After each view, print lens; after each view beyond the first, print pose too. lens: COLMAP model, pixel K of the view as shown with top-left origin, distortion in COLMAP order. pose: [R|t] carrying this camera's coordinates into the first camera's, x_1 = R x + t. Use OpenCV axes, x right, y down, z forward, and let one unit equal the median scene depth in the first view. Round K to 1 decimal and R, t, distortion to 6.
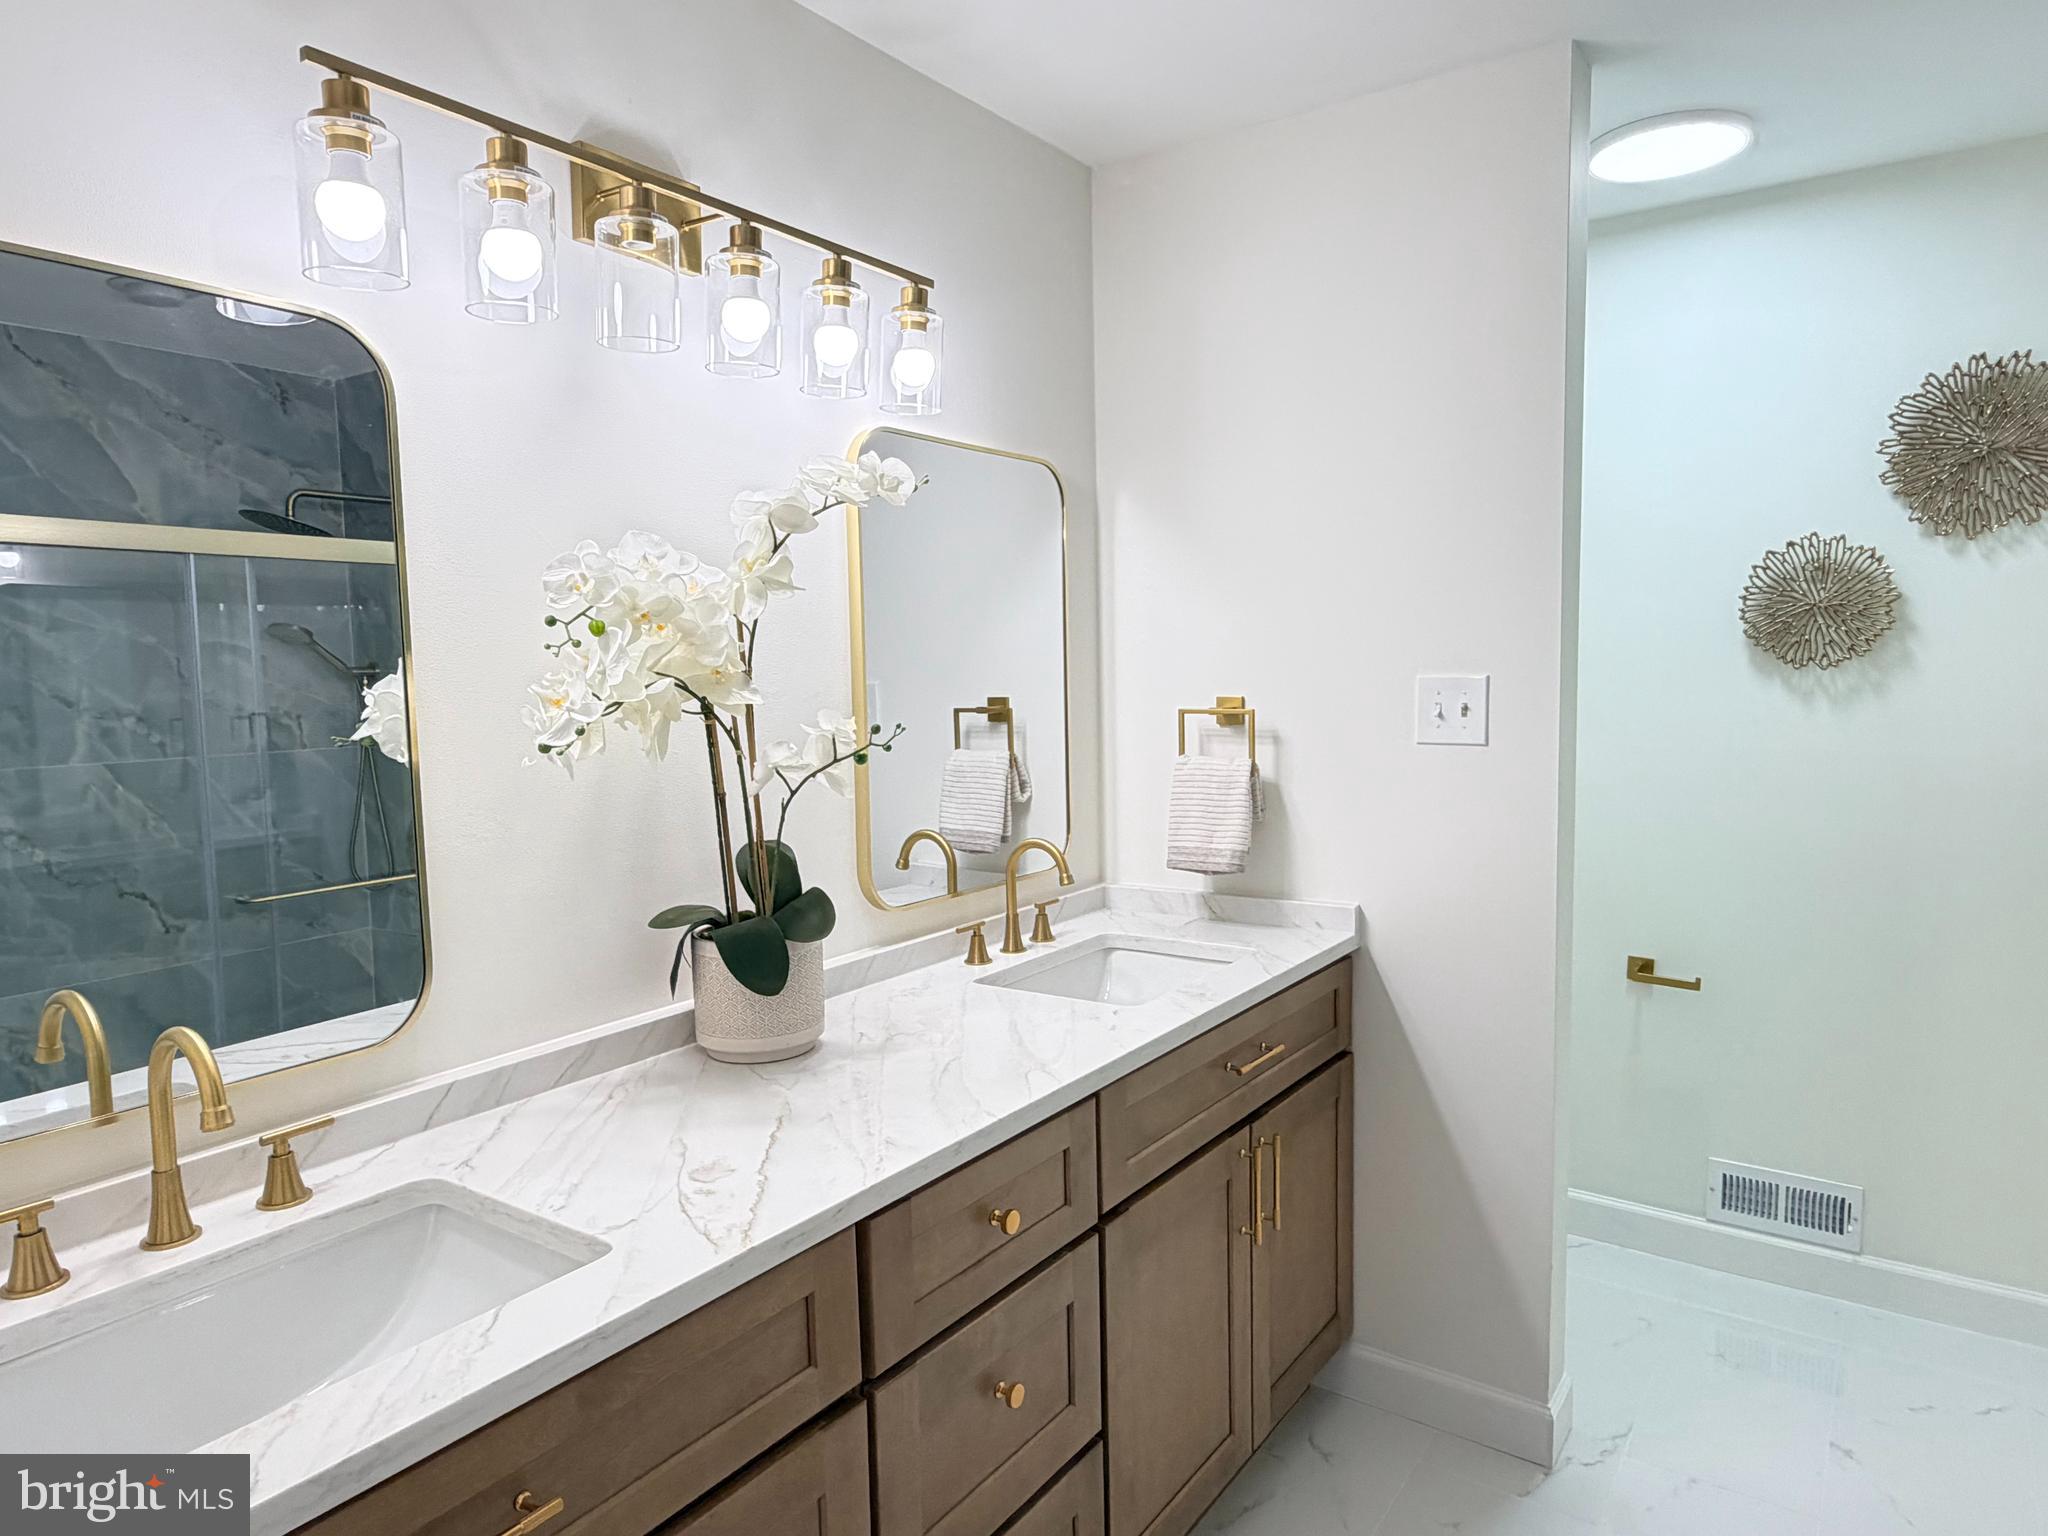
lens RADIAL K [[1262.4, 0, 1024.0], [0, 1262.4, 768.0], [0, 0, 1]] dist [-0.004797, 0.002157]
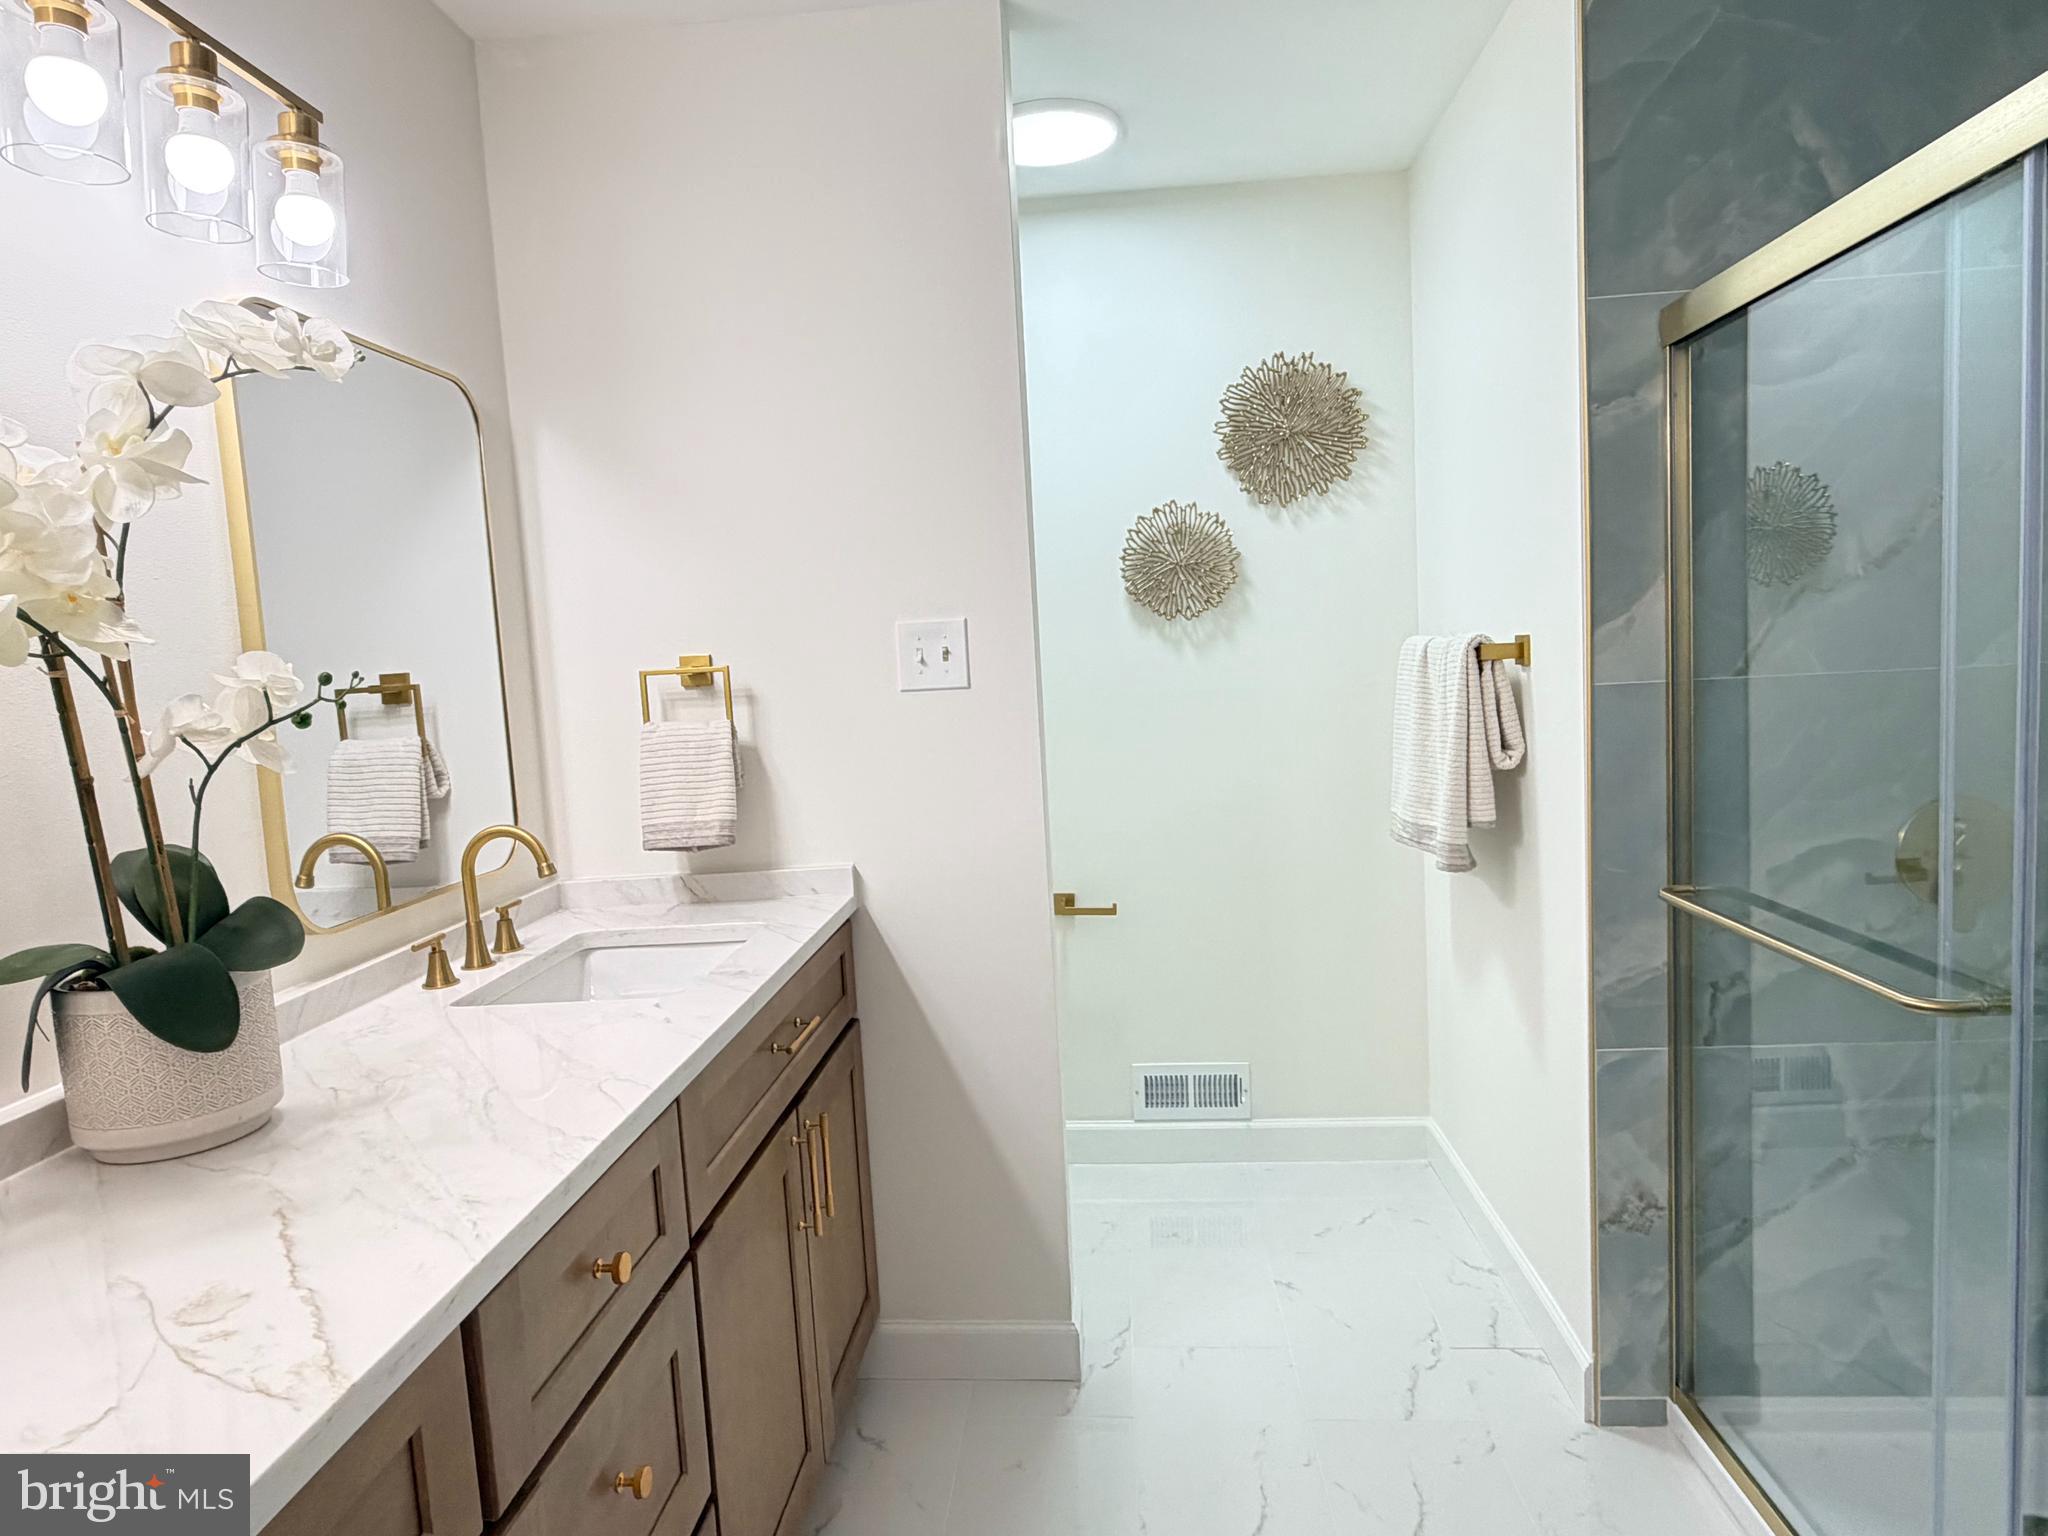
lens RADIAL K [[1262.4, 0, 1024.0], [0, 1262.4, 768.0], [0, 0, 1]] dist [-0.004797, 0.002157]
pose [[0.859508, -0.079375, 0.504921, -0.103722], [0.084164, 0.996362, 0.013363, 0.034072], [-0.504145, 0.031010, 0.863062, 0.106803]]
